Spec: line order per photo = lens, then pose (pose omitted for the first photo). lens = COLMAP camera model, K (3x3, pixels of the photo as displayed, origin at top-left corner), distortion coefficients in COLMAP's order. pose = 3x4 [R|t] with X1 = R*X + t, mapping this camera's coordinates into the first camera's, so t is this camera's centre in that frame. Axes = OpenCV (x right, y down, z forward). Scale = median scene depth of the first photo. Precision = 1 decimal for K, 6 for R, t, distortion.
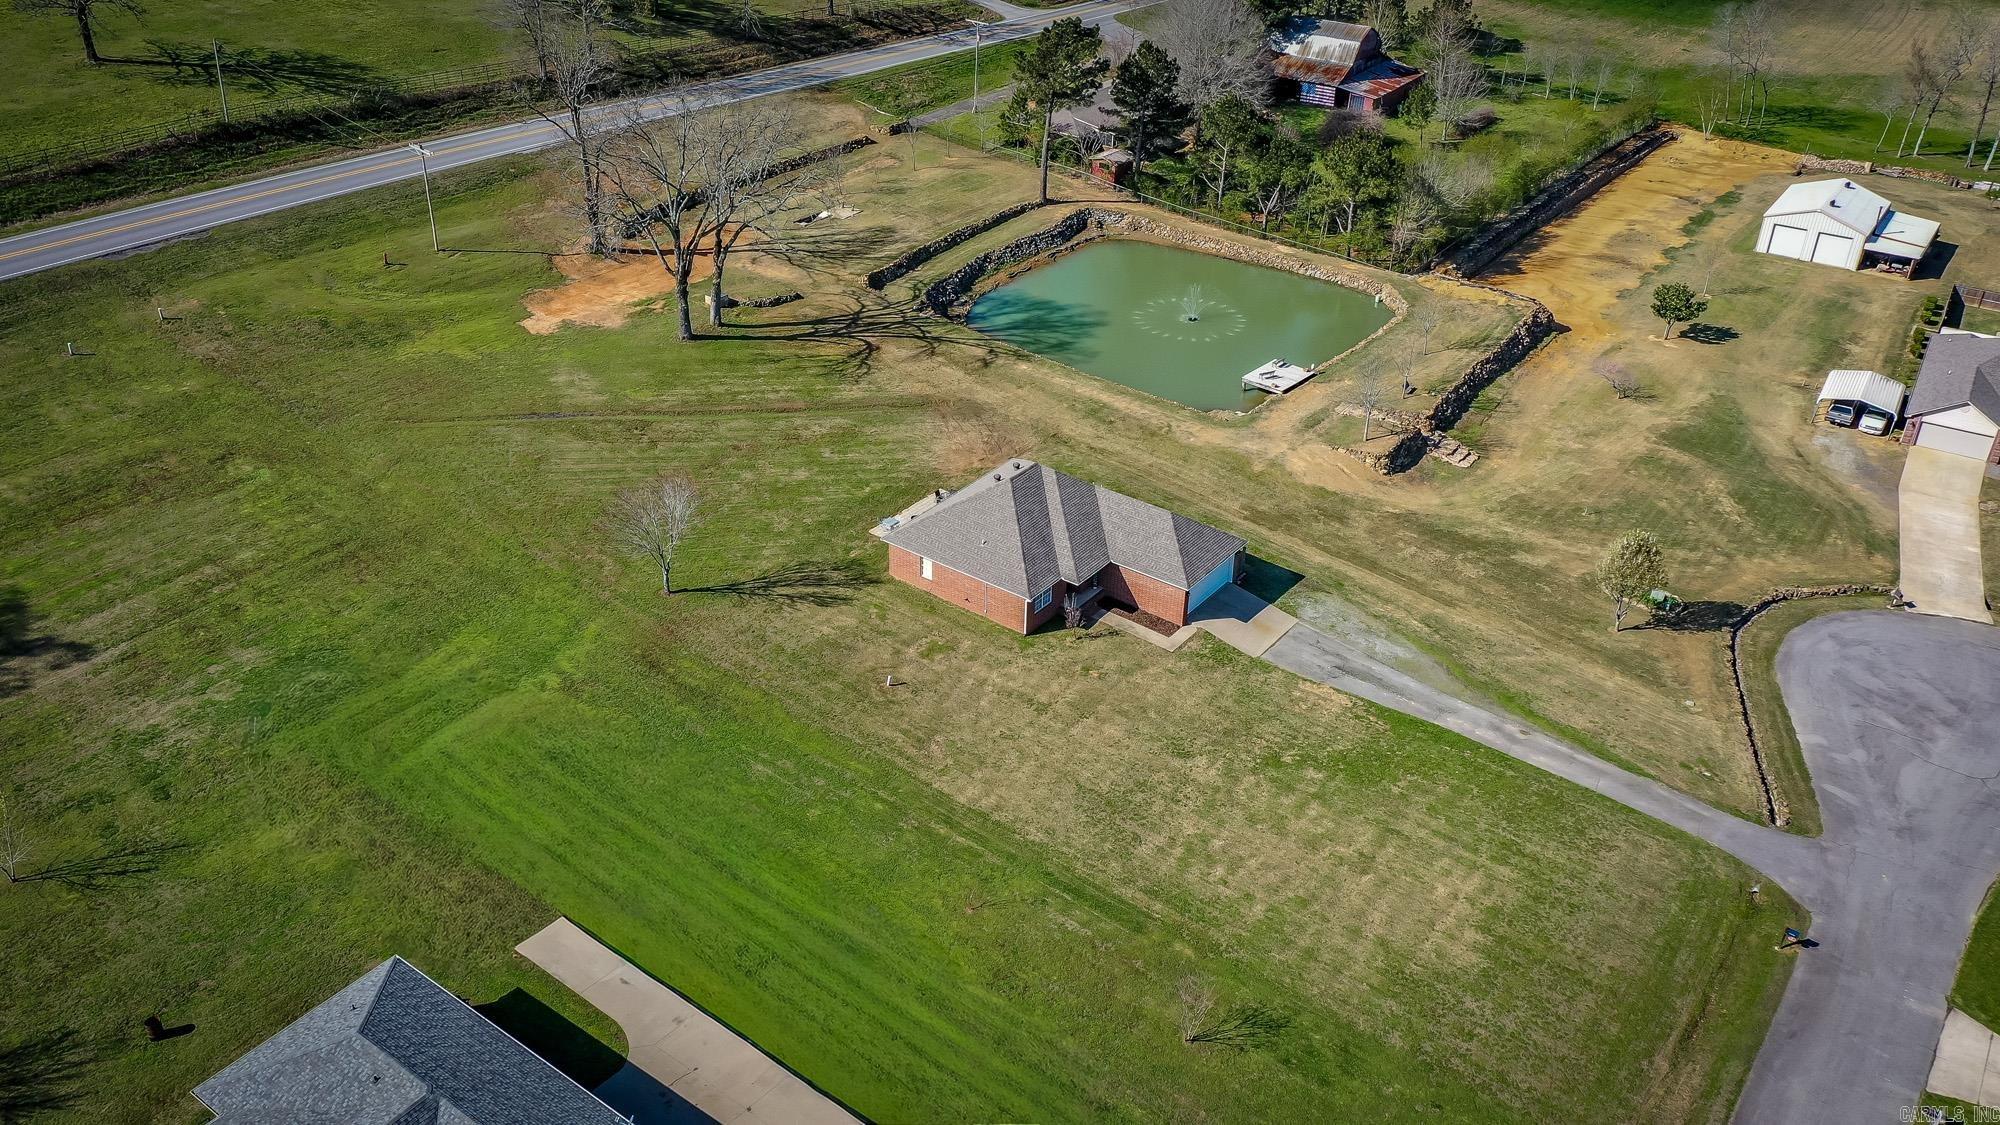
lens RADIAL K [[1587.3, 0, 1000.0], [0, 1587.3, 562.5], [0, 0, 1]] dist [0.029803, 0.000400]
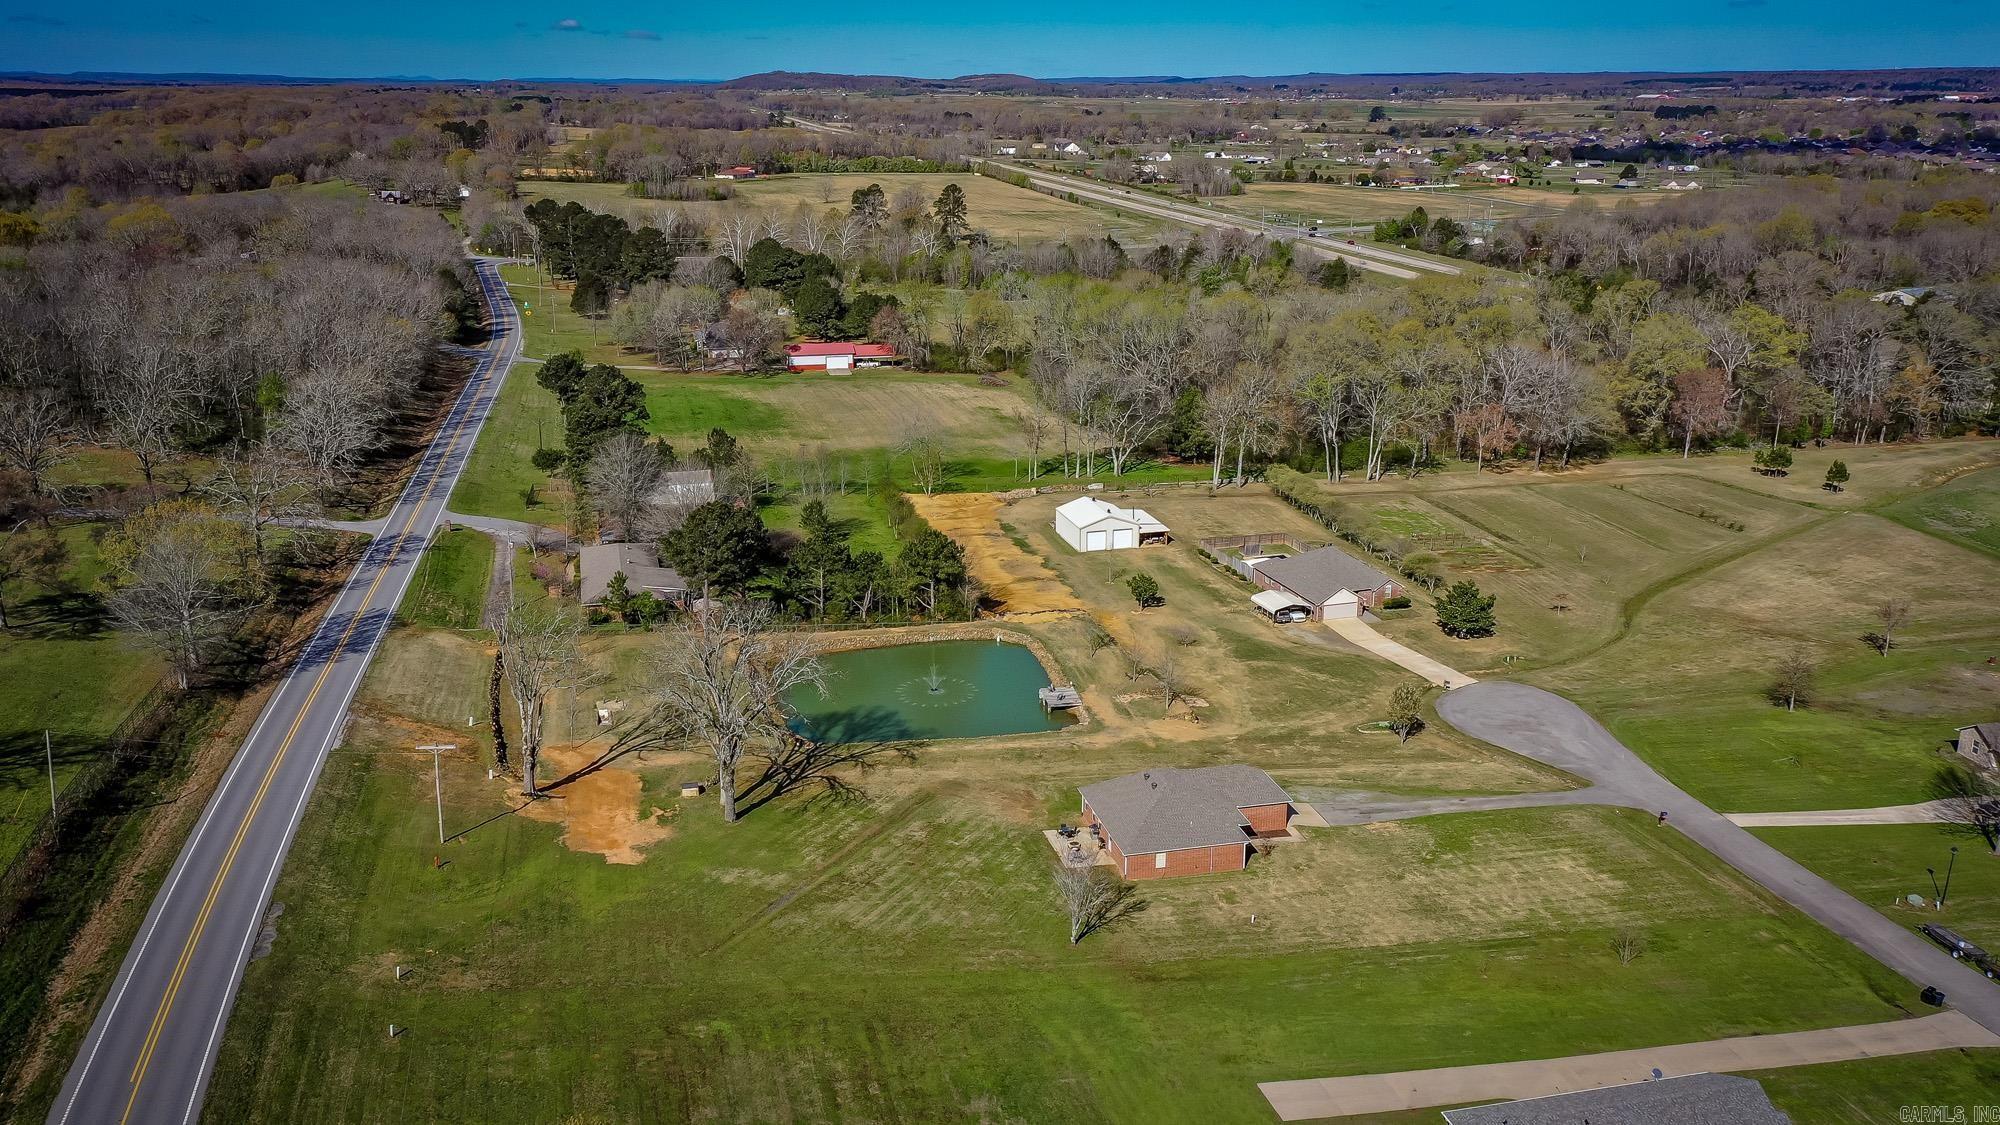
lens RADIAL K [[1643.1, 0, 1000.0], [0, 1643.1, 562.5], [0, 0, 1]] dist [0.039751, -0.000269]
pose [[0.642953, -0.238694, 0.727761, -0.920964], [0.407319, 0.911248, -0.060979, -0.166356], [-0.648616, 0.335638, 0.683114, 0.017946]]
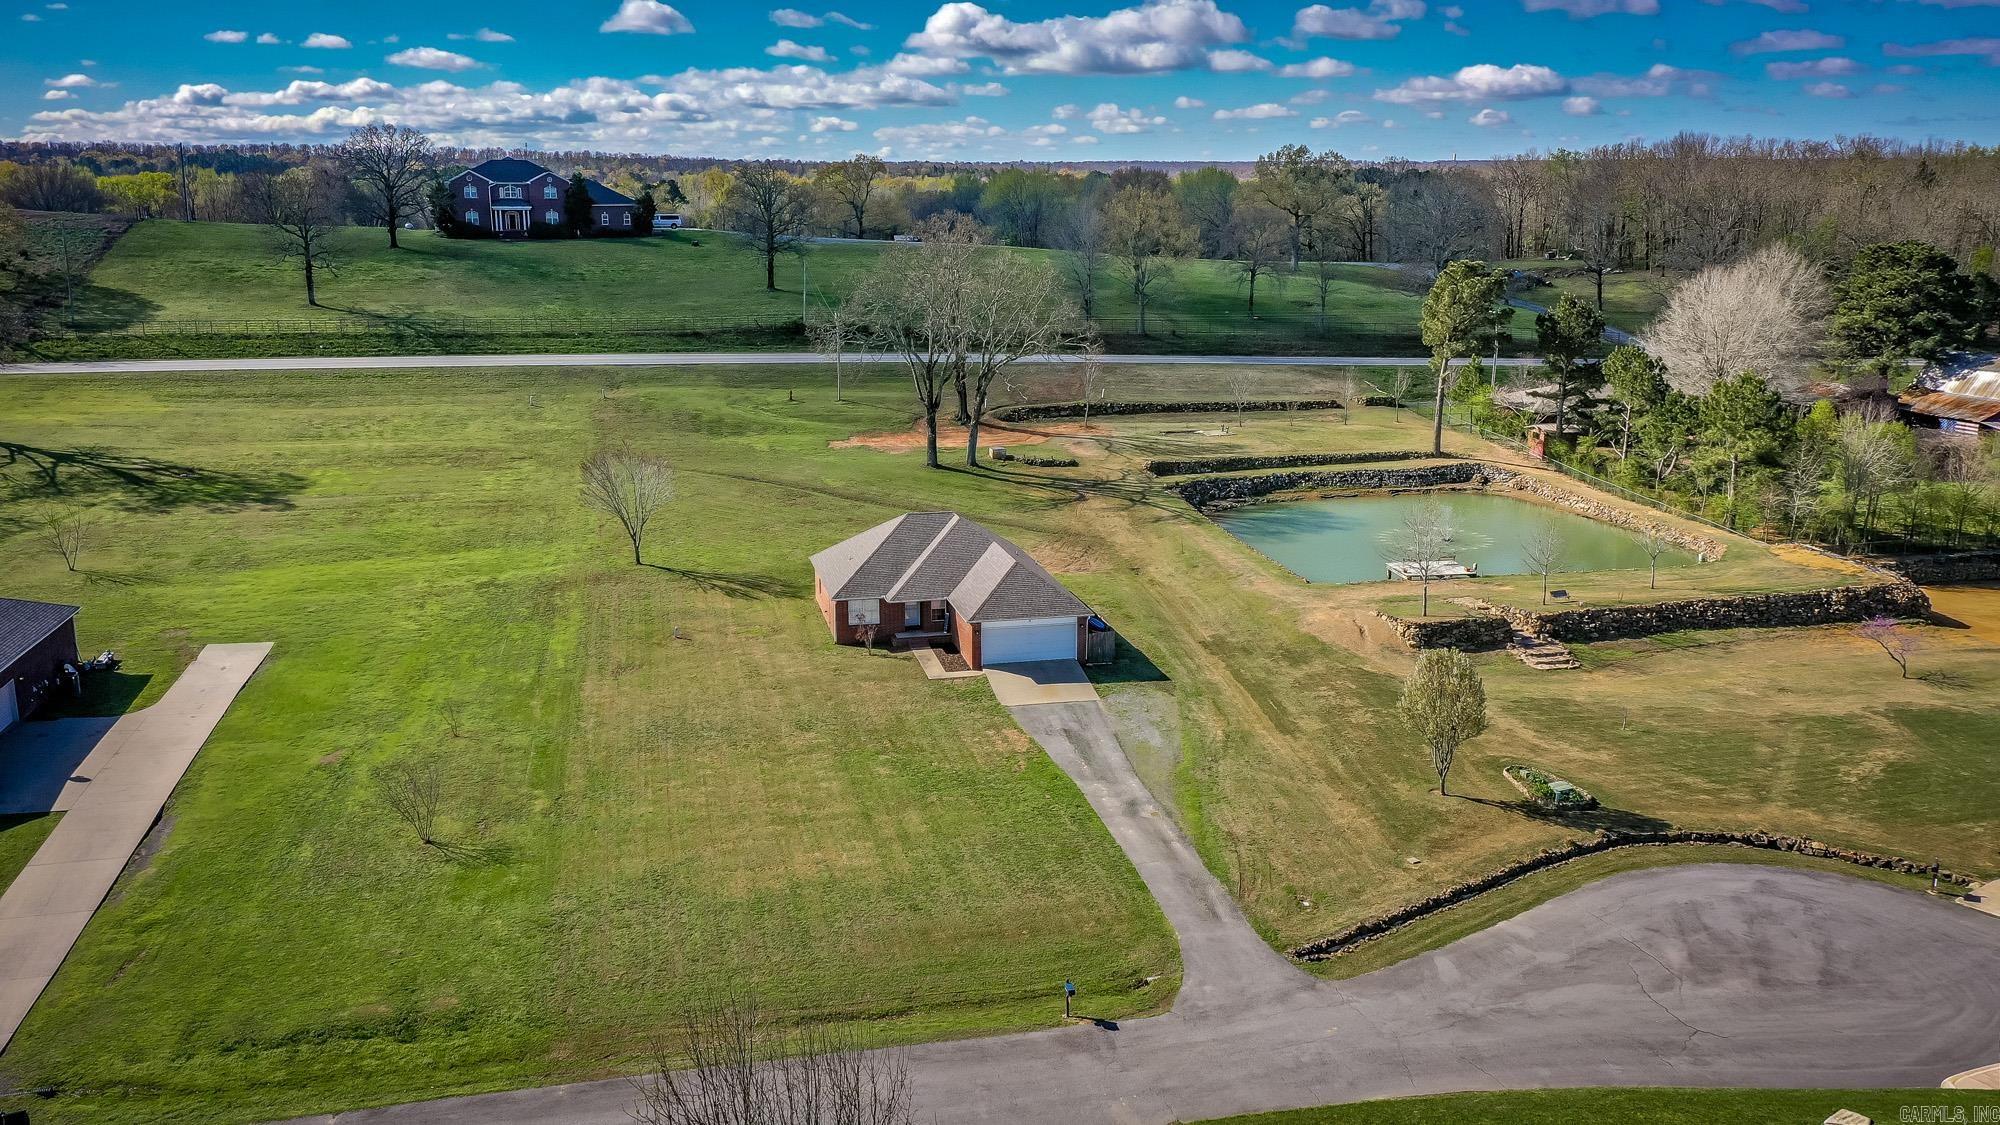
lens RADIAL K [[1587.3, 0, 1000.0], [0, 1587.3, 562.5], [0, 0, 1]] dist [0.029803, 0.000400]
pose [[0.760356, 0.125004, -0.637363, 0.575189], [-0.318079, 0.927242, -0.197603, 0.129707], [0.566289, 0.352981, 0.744796, 0.238742]]
